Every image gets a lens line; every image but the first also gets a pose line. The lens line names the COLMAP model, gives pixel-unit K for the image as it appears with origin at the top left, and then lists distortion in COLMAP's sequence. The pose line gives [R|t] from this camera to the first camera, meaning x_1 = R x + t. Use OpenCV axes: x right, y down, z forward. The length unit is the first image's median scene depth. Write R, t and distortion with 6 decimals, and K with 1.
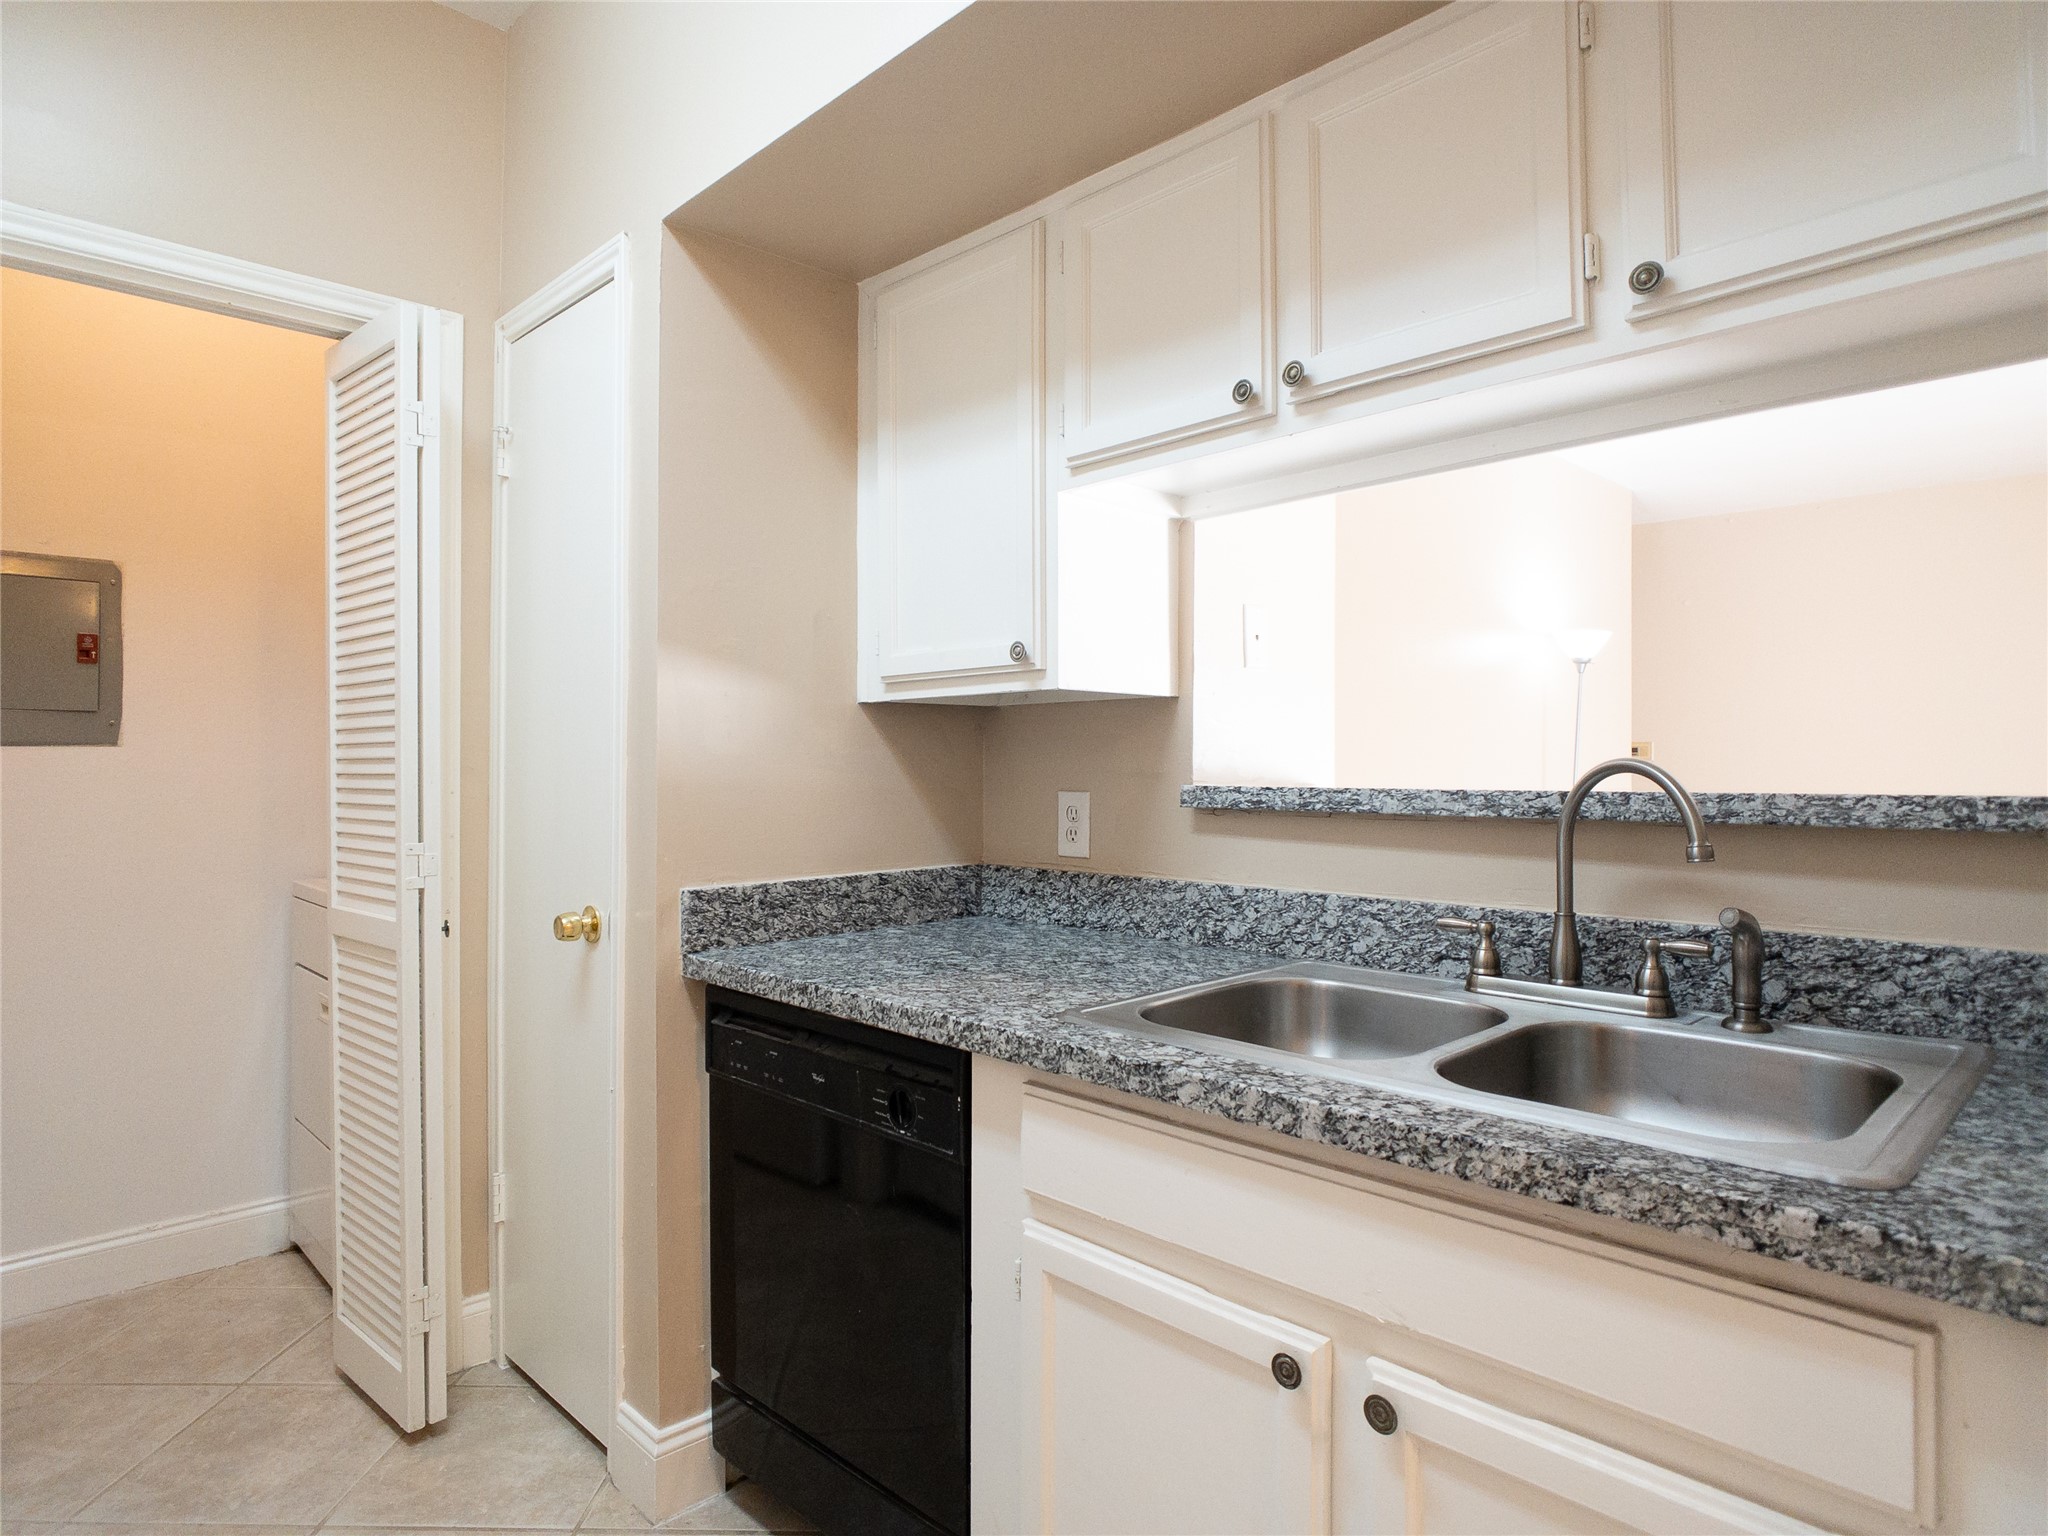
lens RADIAL K [[1168.6, 0, 1034.8], [0, 1168.6, 727.4], [0, 0, 1]] dist [-0.021441, 0.001805]
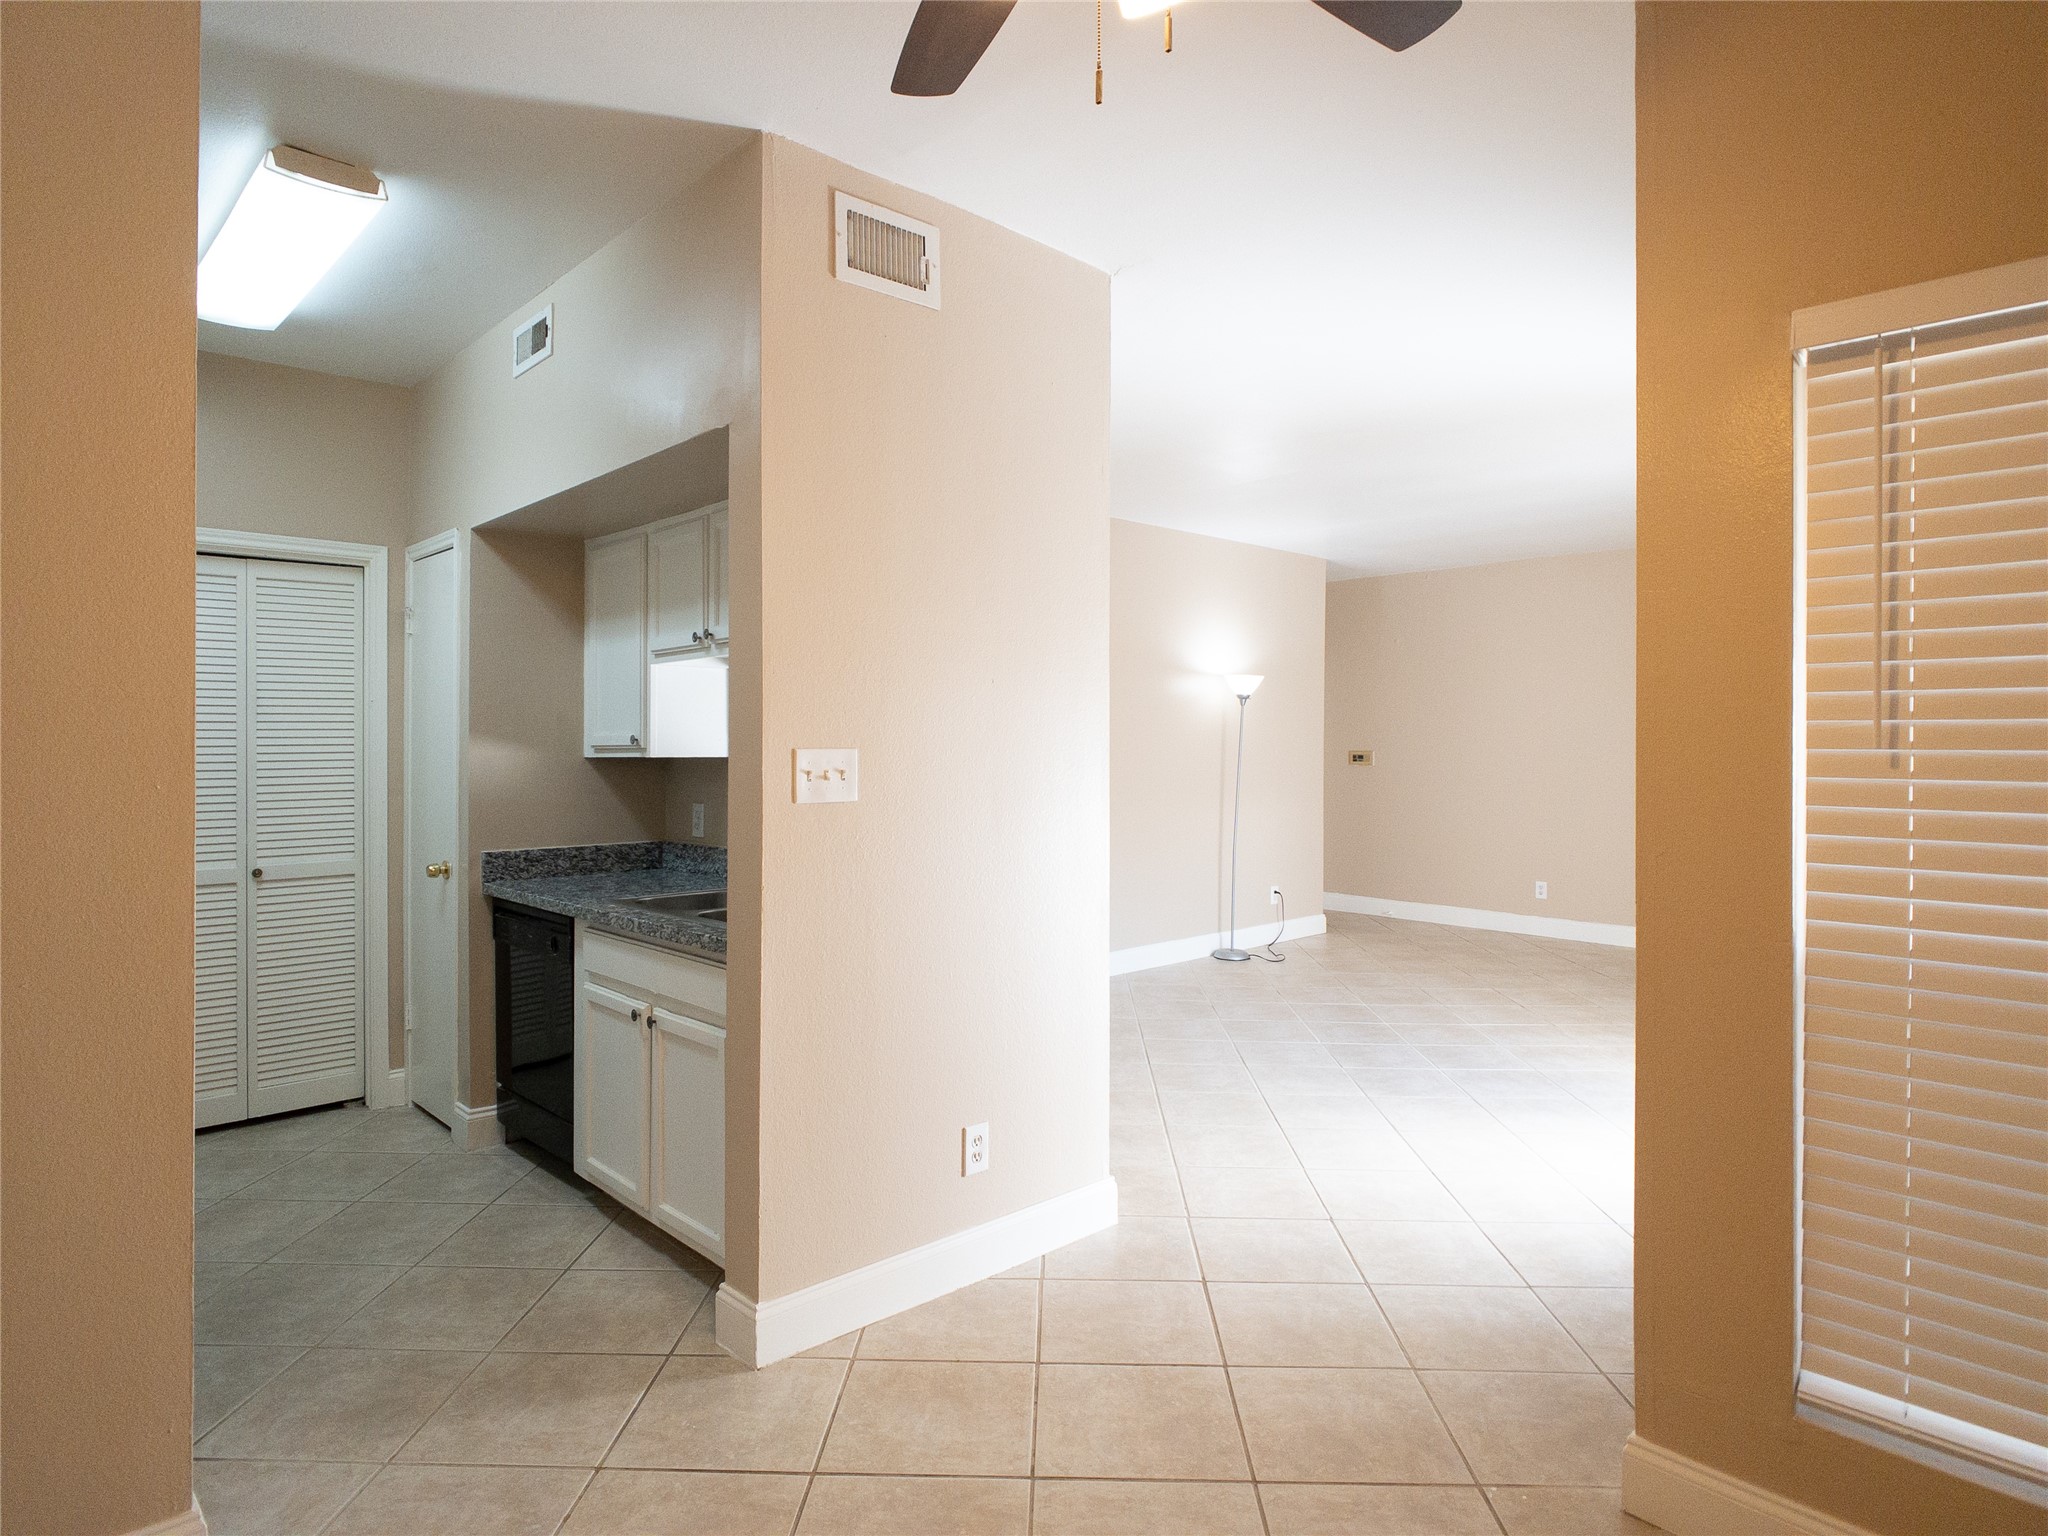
lens RADIAL K [[1168.7, 0, 1038.4], [0, 1168.7, 706.6], [0, 0, 1]] dist [-0.033855, -0.000116]
pose [[0.999912, -0.001984, -0.013085, 0.710473], [0.001894, 0.999974, -0.006954, -0.103547], [0.013099, 0.006928, 0.999890, -1.049069]]
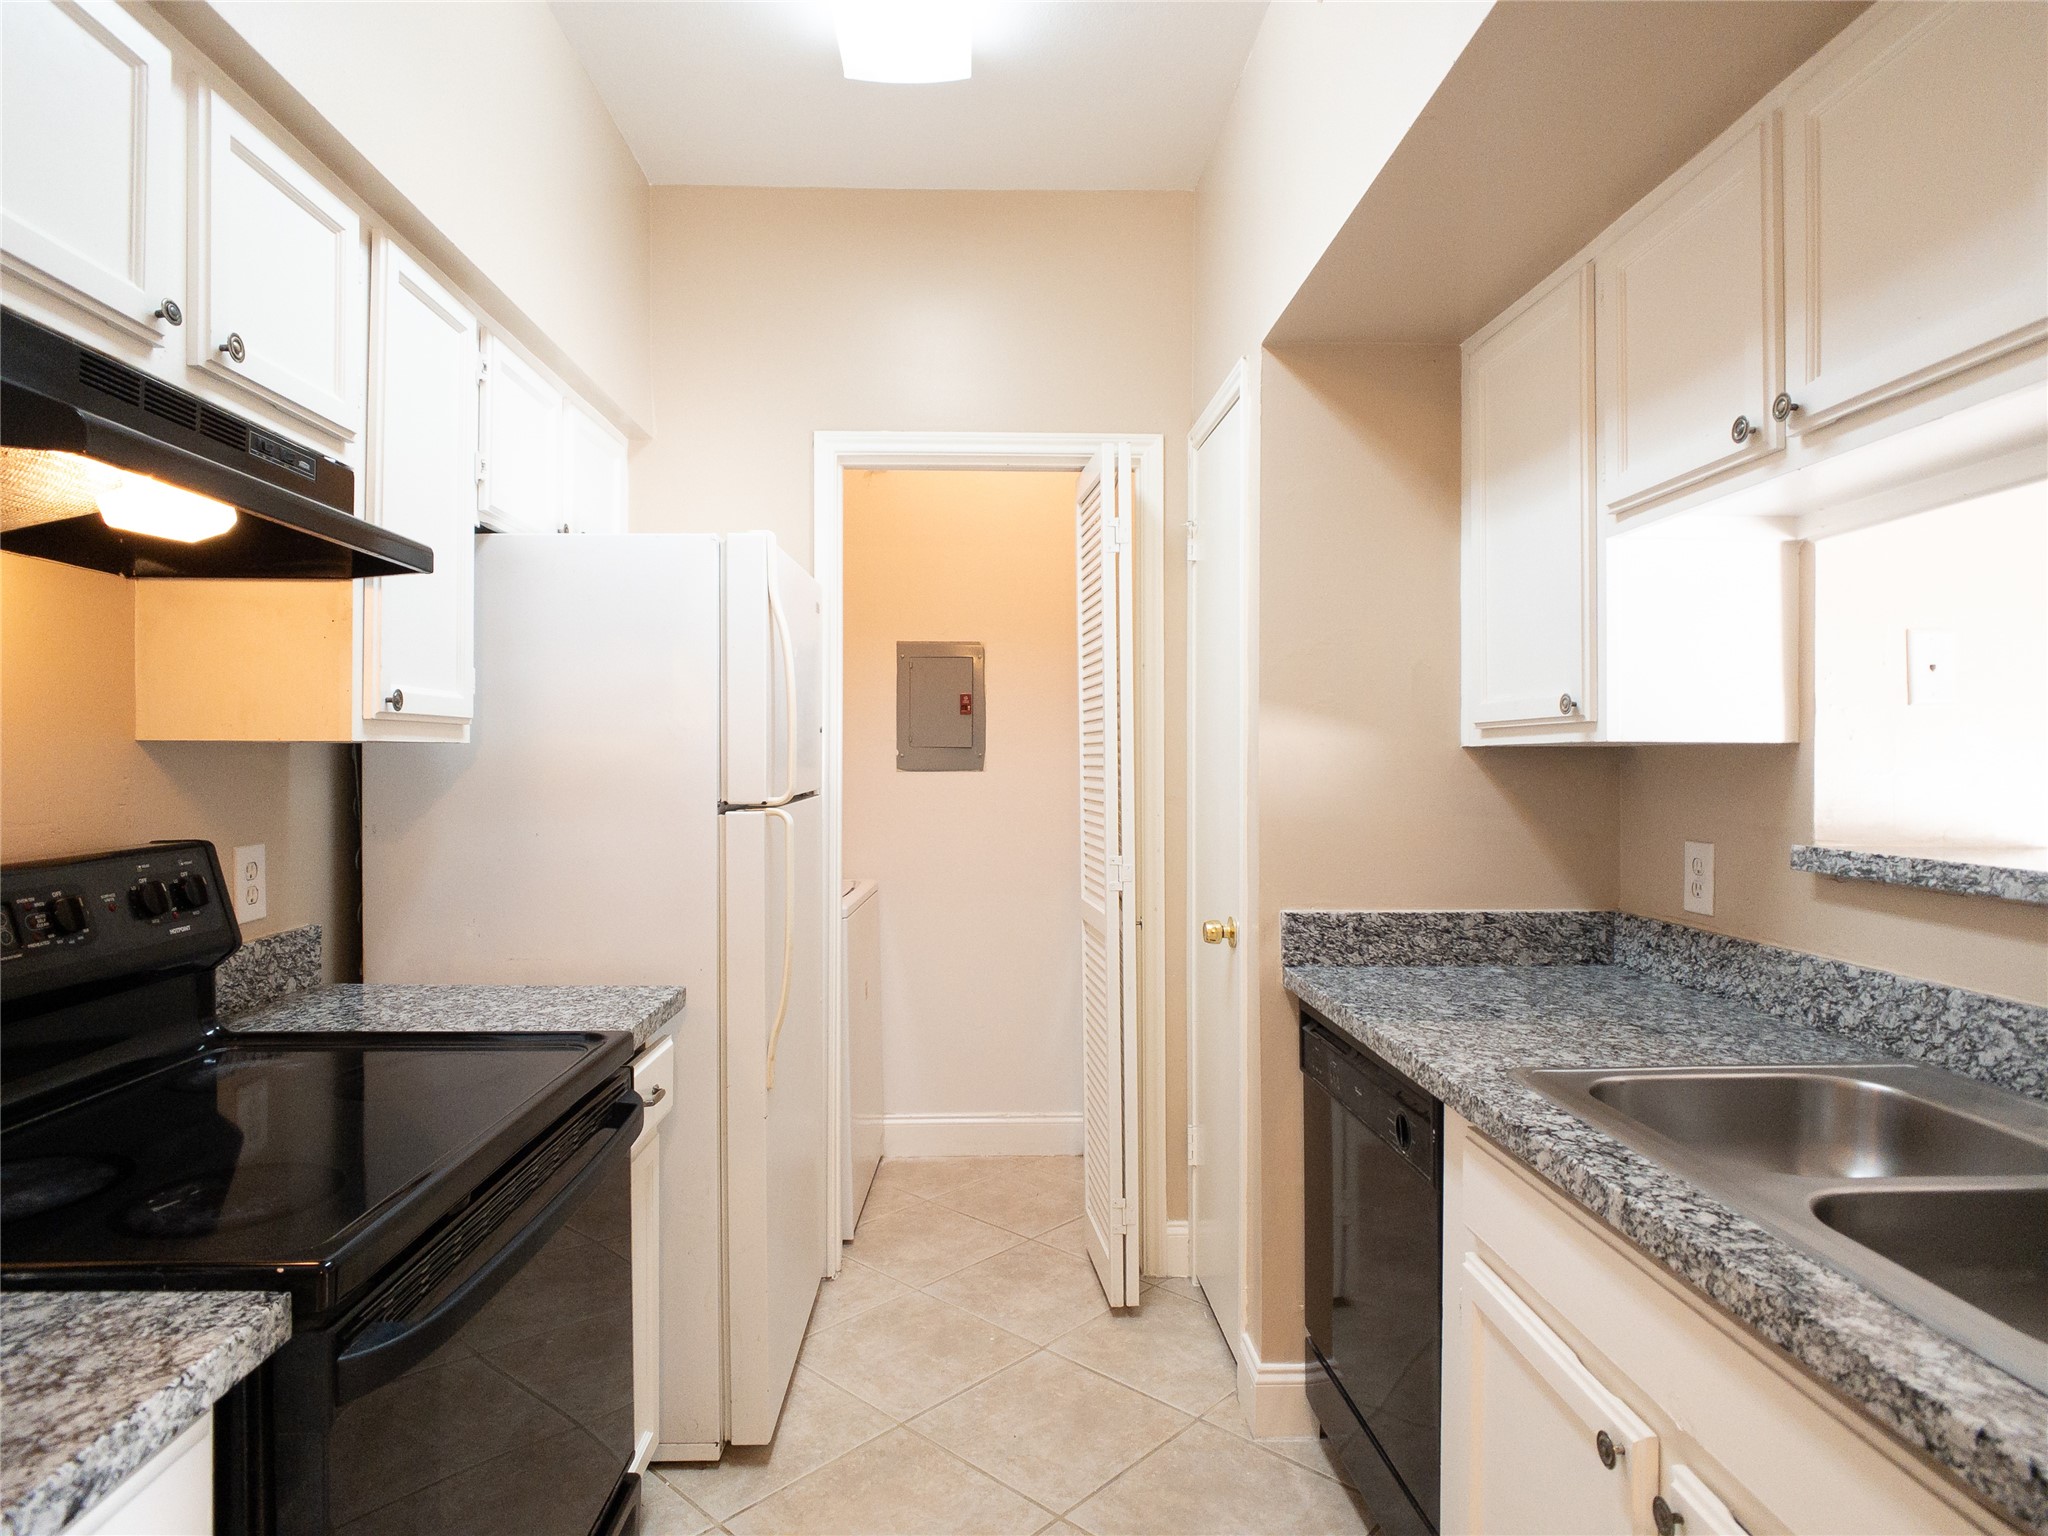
lens RADIAL K [[1171.7, 0, 1028.9], [0, 1171.7, 735.7], [0, 0, 1]] dist [-0.030933, 0.003955]
pose [[0.740570, -0.005687, -0.671956, 0.295371], [0.008075, 0.999967, 0.000437, -0.039686], [0.671931, -0.005749, 0.740591, -0.040007]]
